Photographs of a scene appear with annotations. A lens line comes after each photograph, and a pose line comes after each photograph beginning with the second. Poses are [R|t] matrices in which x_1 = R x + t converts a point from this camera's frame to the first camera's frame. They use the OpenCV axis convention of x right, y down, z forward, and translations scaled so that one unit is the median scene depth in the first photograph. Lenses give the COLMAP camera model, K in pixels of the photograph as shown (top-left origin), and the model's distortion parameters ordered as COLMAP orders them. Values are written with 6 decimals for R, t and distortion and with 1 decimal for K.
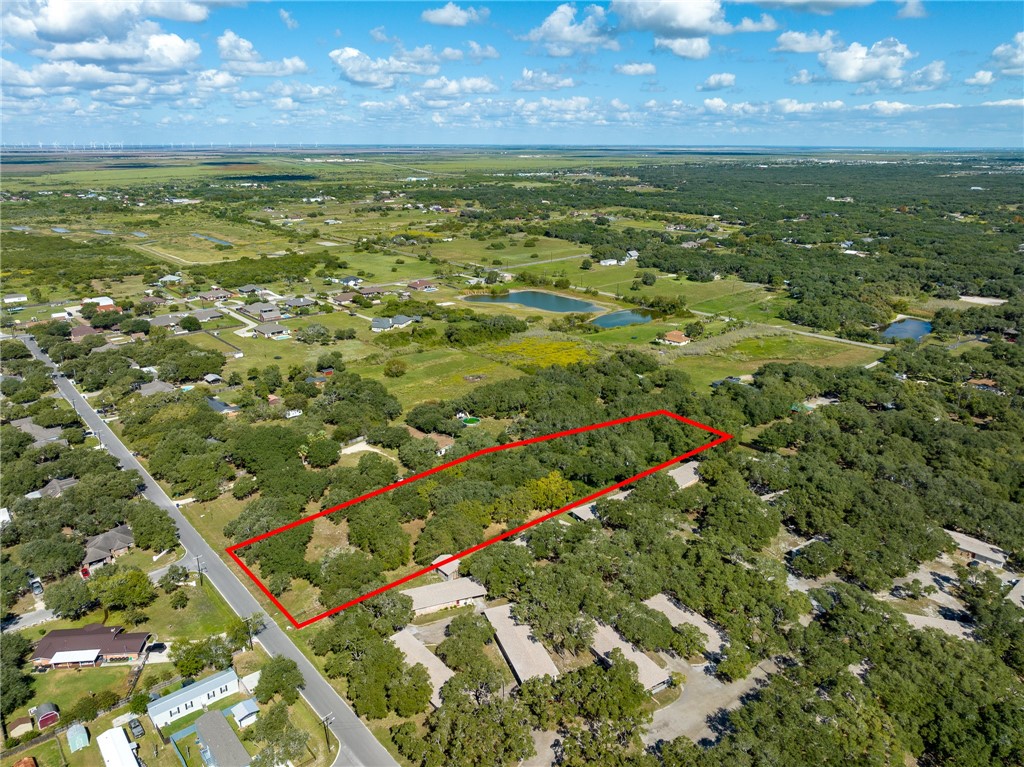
lens RADIAL K [[706.1, 0, 510.0], [0, 706.1, 383.9], [0, 0, 1]] dist [-0.004617, -0.019116]
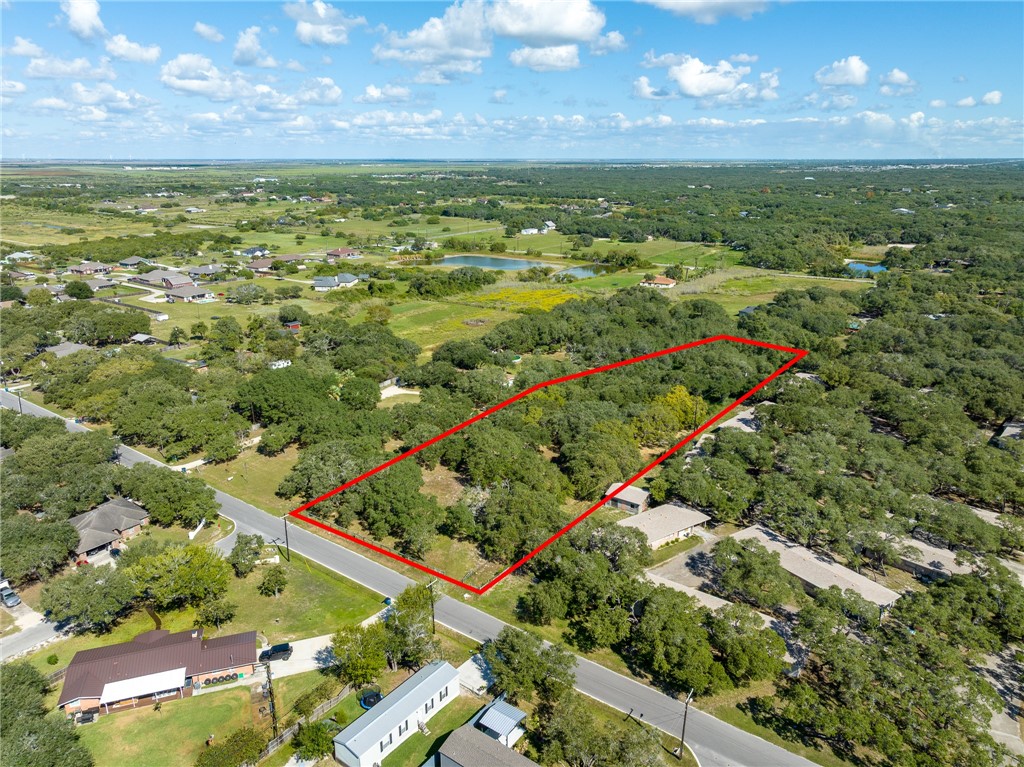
lens RADIAL K [[706.1, 0, 512.0], [0, 706.1, 381.2], [0, 0, 1]] dist [-0.004617, -0.019116]
pose [[0.975093, -0.068354, 0.211001, -0.295359], [0.072557, 0.997289, -0.012231, 0.116259], [-0.209593, 0.027236, 0.977409, 0.253209]]
